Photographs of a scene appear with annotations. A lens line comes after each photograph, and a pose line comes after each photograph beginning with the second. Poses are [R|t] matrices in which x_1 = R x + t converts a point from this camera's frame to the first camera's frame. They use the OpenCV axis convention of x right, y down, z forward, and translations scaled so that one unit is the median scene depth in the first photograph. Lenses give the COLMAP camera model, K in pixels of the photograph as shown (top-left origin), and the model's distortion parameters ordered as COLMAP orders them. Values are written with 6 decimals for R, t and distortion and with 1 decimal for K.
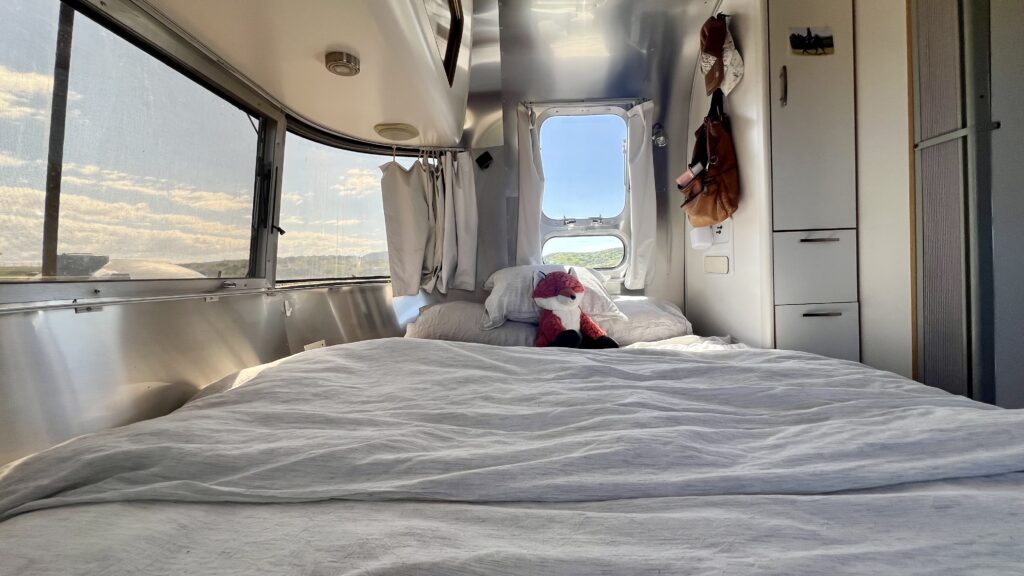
lens RADIAL K [[412.6, 0, 512.0], [0, 412.6, 288.0], [0, 0, 1]] dist [-0.003324, 0.000188]
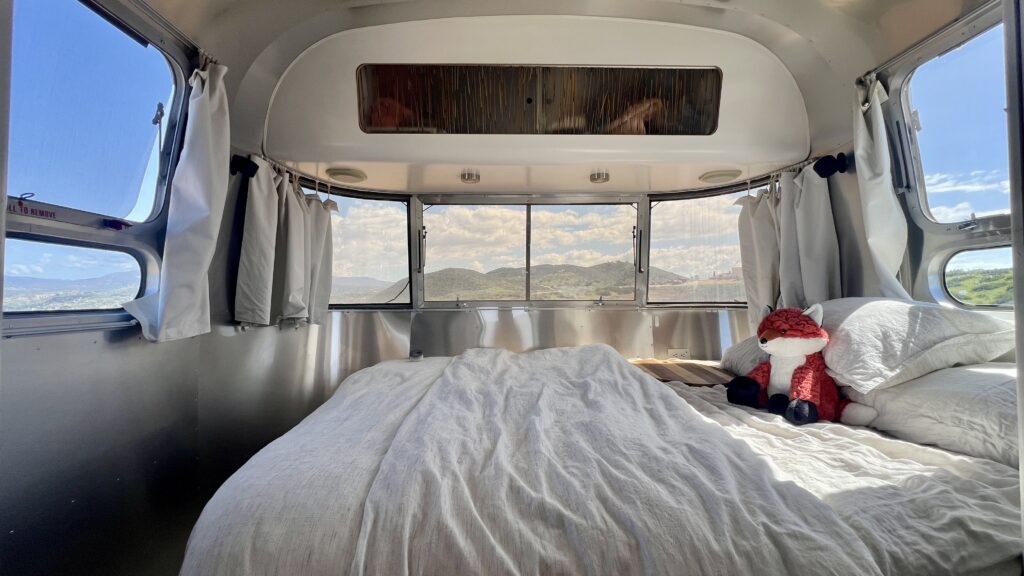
lens RADIAL K [[412.6, 0, 512.0], [0, 412.6, 288.0], [0, 0, 1]] dist [-0.003324, 0.000188]
pose [[0.032042, 0.011693, -0.999418, 1.023284], [-0.021246, 0.999714, 0.011015, -0.086803], [0.999261, 0.020881, 0.032281, 0.482695]]
